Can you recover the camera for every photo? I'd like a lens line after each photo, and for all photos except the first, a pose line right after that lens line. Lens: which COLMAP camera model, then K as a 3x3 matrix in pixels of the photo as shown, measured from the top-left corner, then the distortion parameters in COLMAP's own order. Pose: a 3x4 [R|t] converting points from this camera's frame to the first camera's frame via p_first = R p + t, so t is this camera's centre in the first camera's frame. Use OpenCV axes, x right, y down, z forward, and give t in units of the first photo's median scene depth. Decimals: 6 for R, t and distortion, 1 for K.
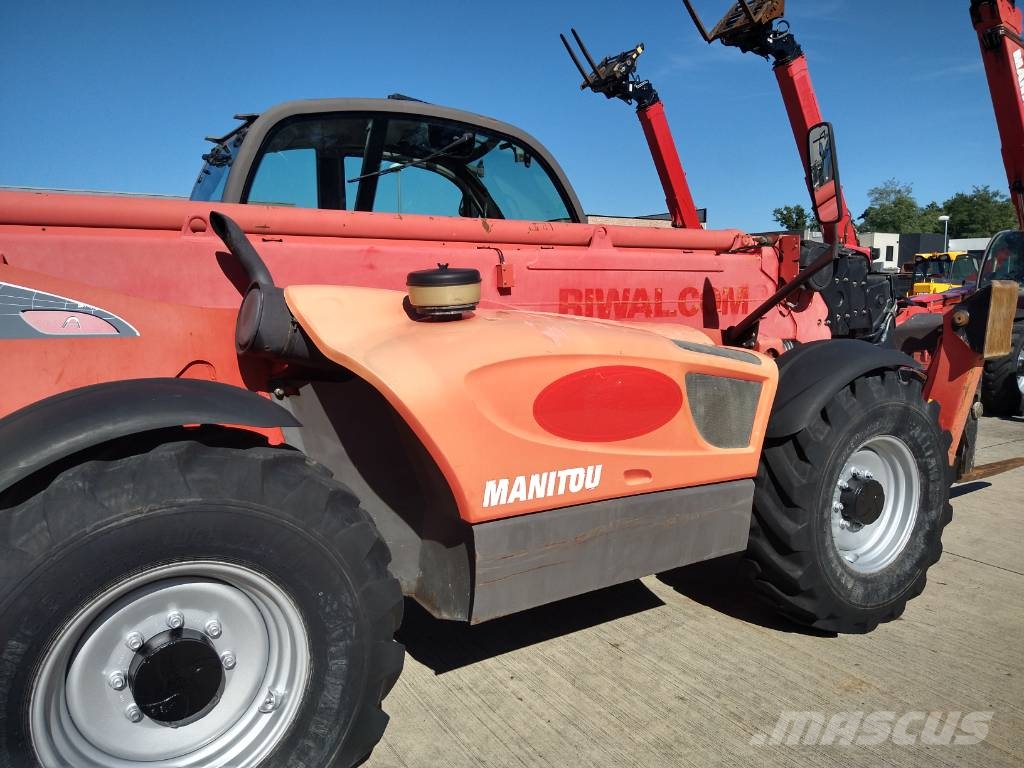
lens RADIAL K [[761.5, 0, 510.8], [0, 761.5, 387.4], [0, 0, 1]] dist [0.086194, -0.104517]
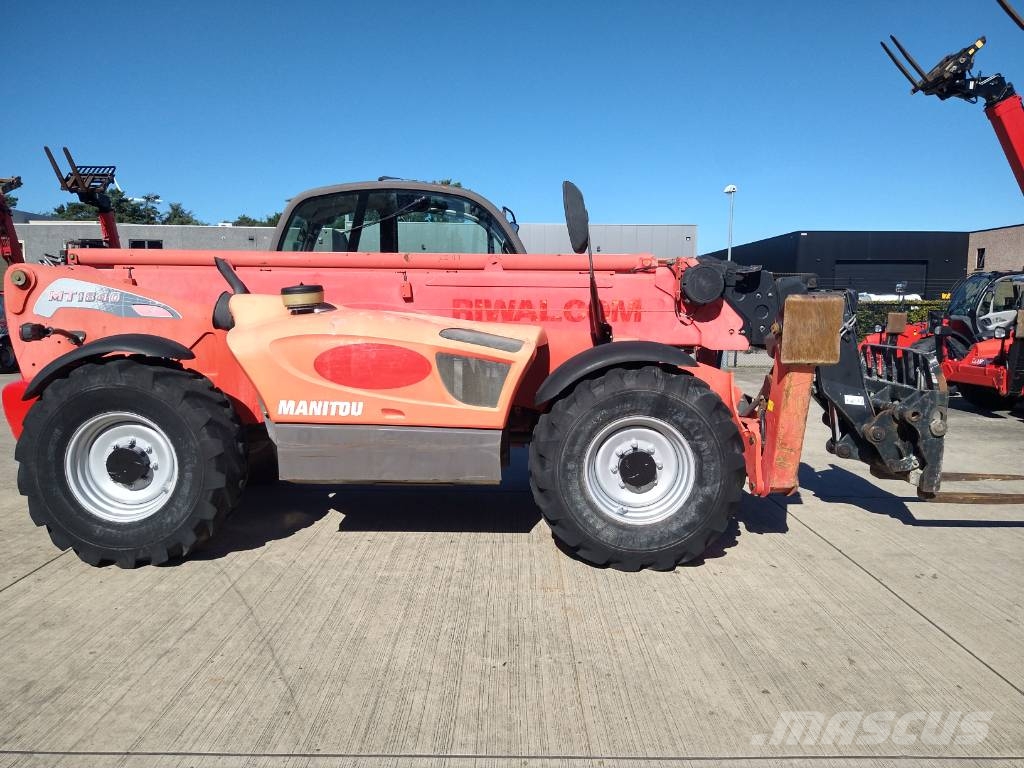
lens RADIAL K [[761.5, 0, 509.6], [0, 761.5, 386.0], [0, 0, 1]] dist [0.086194, -0.104517]
pose [[0.842859, 0.067945, -0.533827, 0.967772], [-0.080873, 0.996724, -0.000828, 0.031289], [0.532022, 0.043871, 0.845593, -0.185108]]
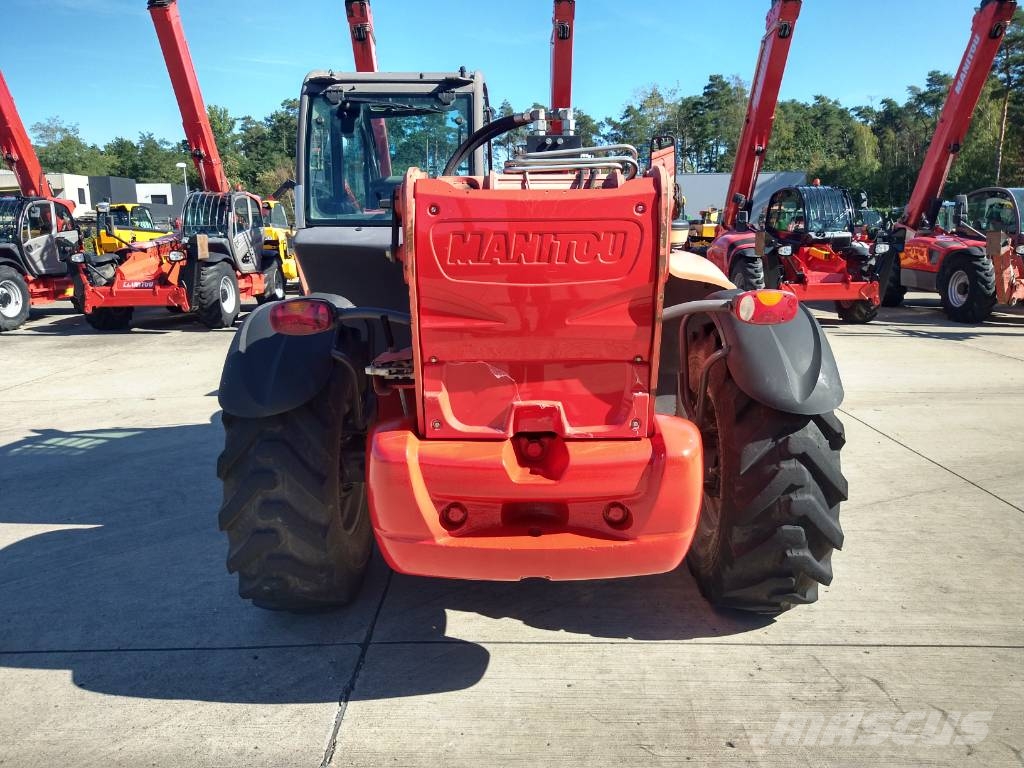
lens RADIAL K [[761.5, 0, 512.4], [0, 761.5, 385.4], [0, 0, 1]] dist [0.086194, -0.104517]
pose [[0.540254, -0.177162, 0.822642, -1.201383], [0.120759, 0.983791, 0.132560, -0.046347], [-0.832792, 0.027726, 0.552891, 0.304648]]
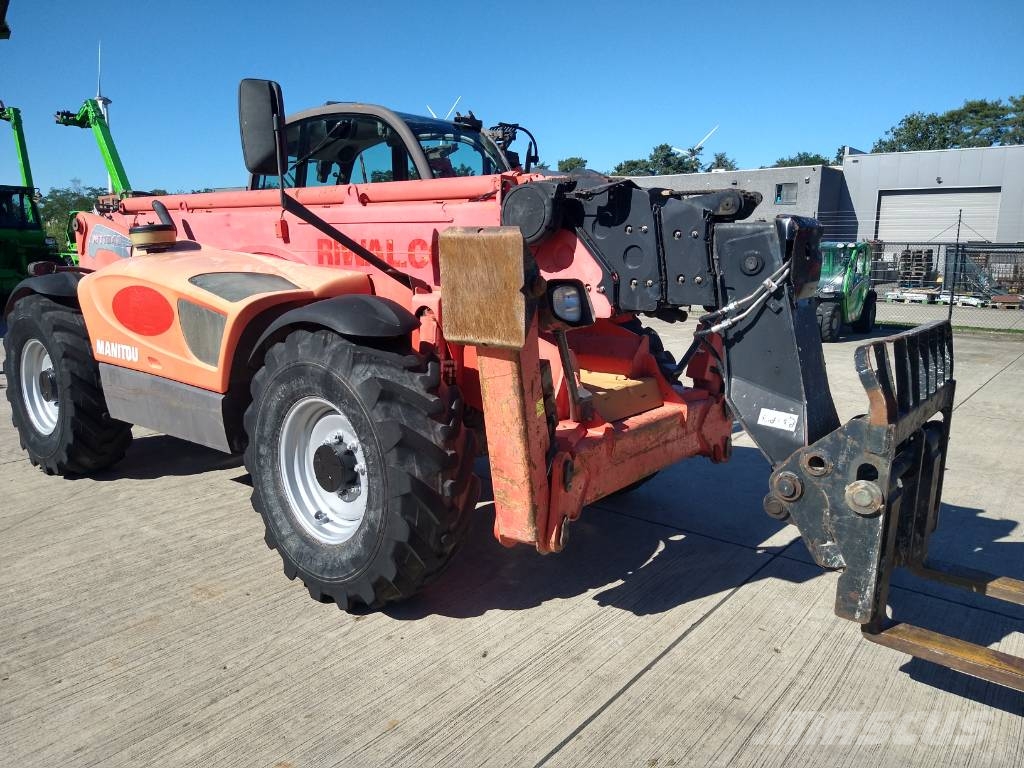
lens RADIAL K [[761.5, 0, 507.8], [0, 761.5, 387.0], [0, 0, 1]] dist [0.086194, -0.104517]
pose [[0.306435, 0.177003, -0.935290, 1.414794], [-0.130511, 0.981093, 0.142911, -0.112952], [0.942902, 0.078272, 0.323742, 0.915305]]
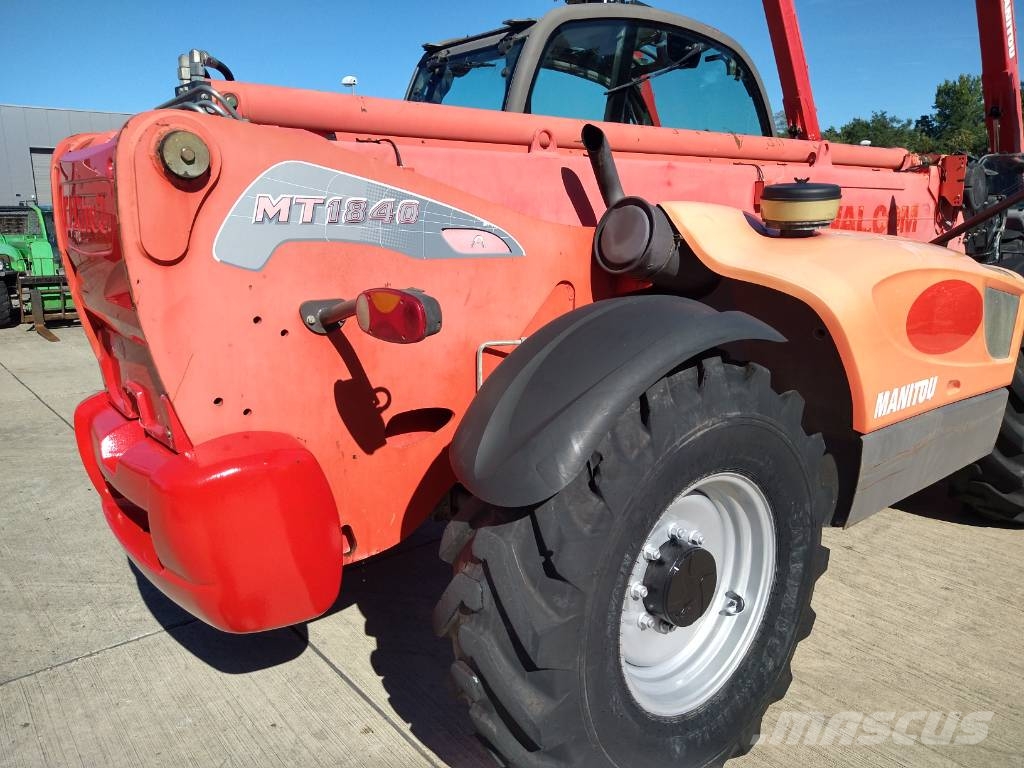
lens RADIAL K [[761.5, 0, 509.8], [0, 761.5, 388.5], [0, 0, 1]] dist [0.086194, -0.104517]
pose [[0.992348, -0.027332, 0.120408, -0.443541], [0.015600, 0.995131, 0.097324, 0.004892], [-0.122482, -0.094700, 0.987942, 0.020594]]
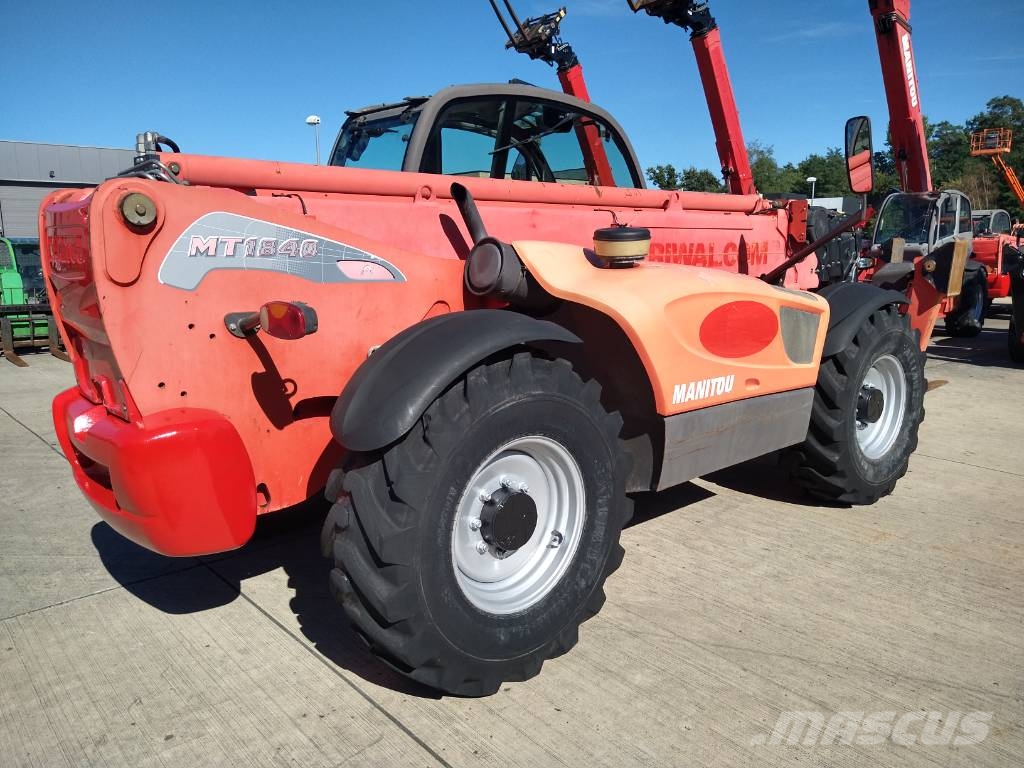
lens RADIAL K [[761.5, 0, 509.0], [0, 761.5, 388.2], [0, 0, 1]] dist [0.086194, -0.104517]
pose [[0.987407, -0.028189, 0.155671, -0.367345], [0.019336, 0.998124, 0.058098, 0.029193], [-0.157016, -0.054356, 0.986099, -0.207963]]
